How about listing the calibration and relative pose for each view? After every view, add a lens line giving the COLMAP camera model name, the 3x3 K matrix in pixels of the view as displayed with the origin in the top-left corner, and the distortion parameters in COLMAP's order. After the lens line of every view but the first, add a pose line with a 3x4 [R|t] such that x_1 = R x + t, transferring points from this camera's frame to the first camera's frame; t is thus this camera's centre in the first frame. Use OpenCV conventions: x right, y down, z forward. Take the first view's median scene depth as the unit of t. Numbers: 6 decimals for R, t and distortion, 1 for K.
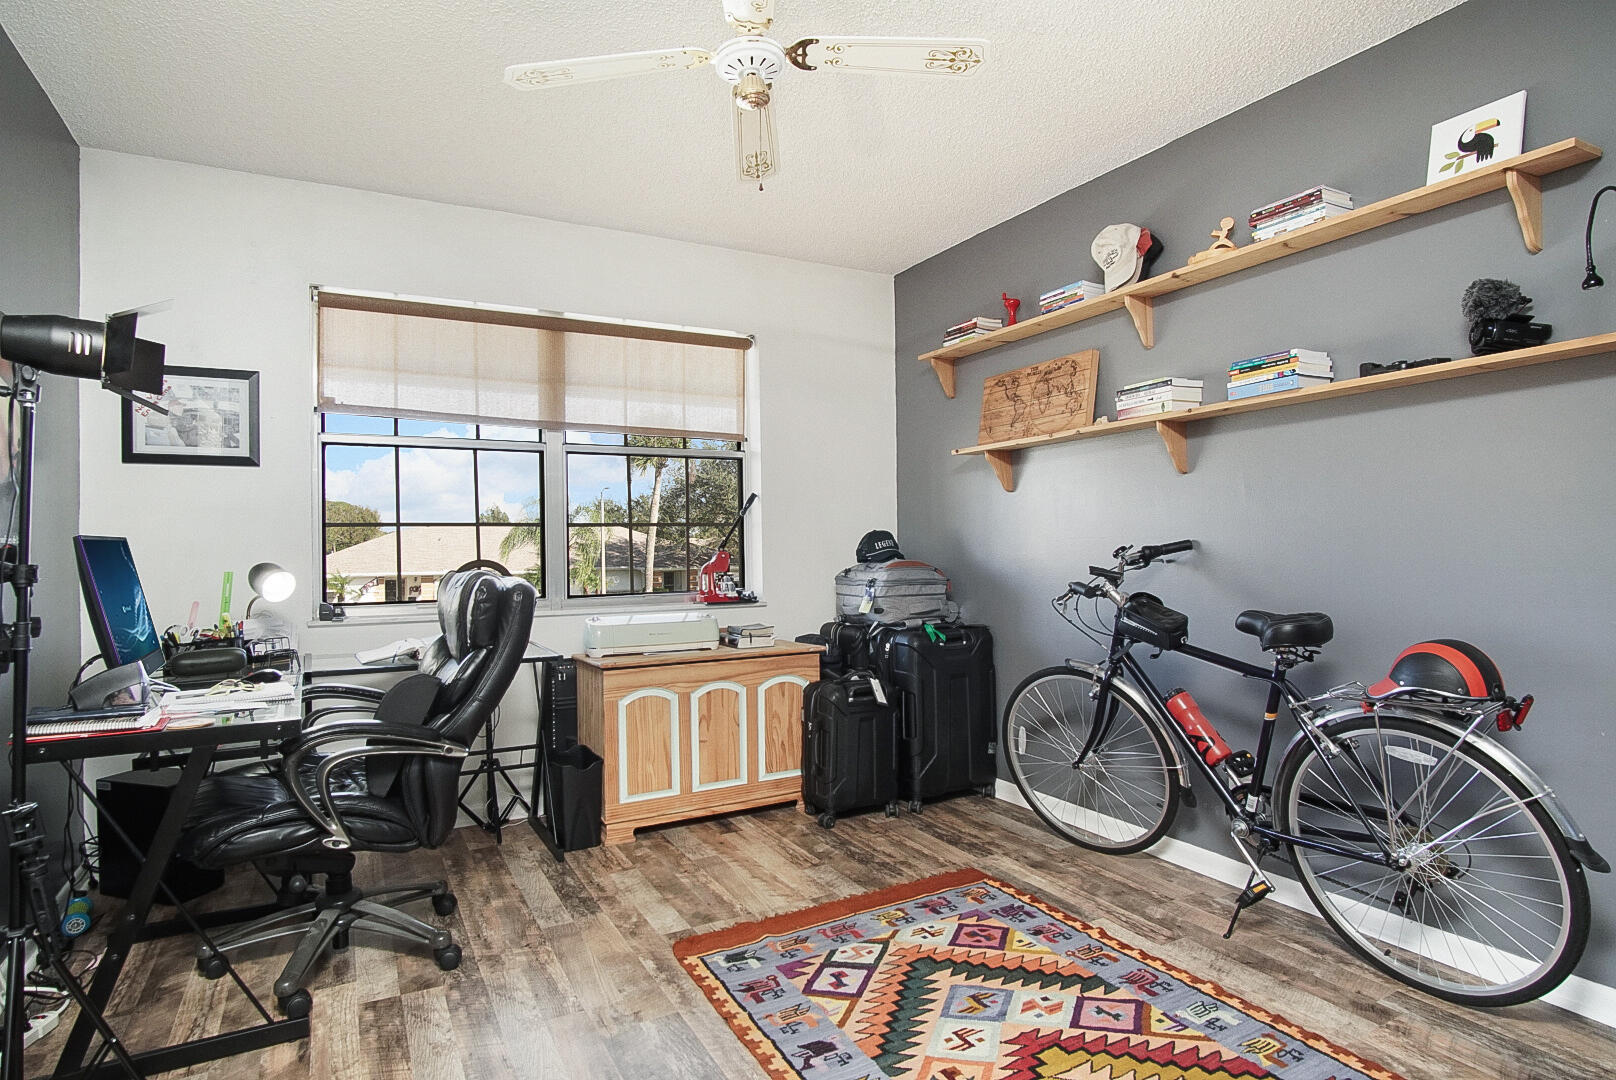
lens RADIAL K [[876.9, 0, 785.2], [0, 876.9, 538.3], [0, 0, 1]] dist [-0.014364, 0.000352]
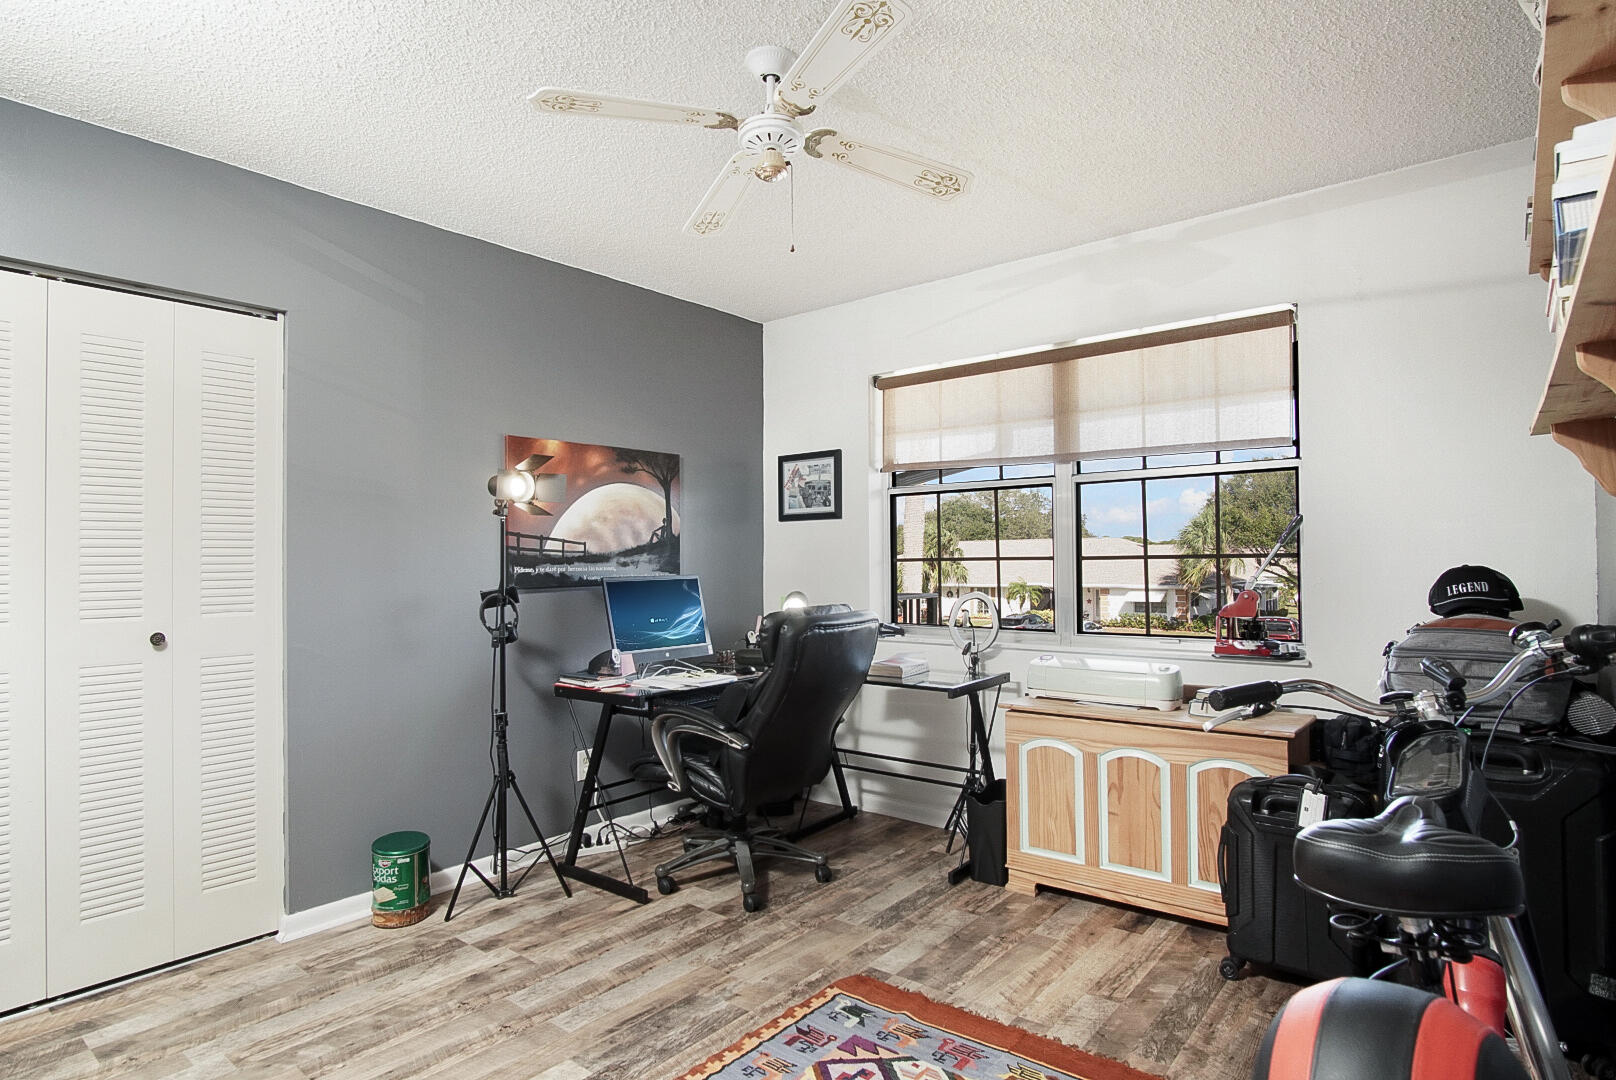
lens RADIAL K [[851.8, 0, 809.7], [0, 851.8, 559.0], [0, 0, 1]] dist [-0.015140, 0.000529]
pose [[0.396094, -0.003040, -0.918205, 0.606362], [0.002488, 0.999994, -0.002238, -0.017289], [0.918207, -0.001398, 0.396099, 0.440953]]
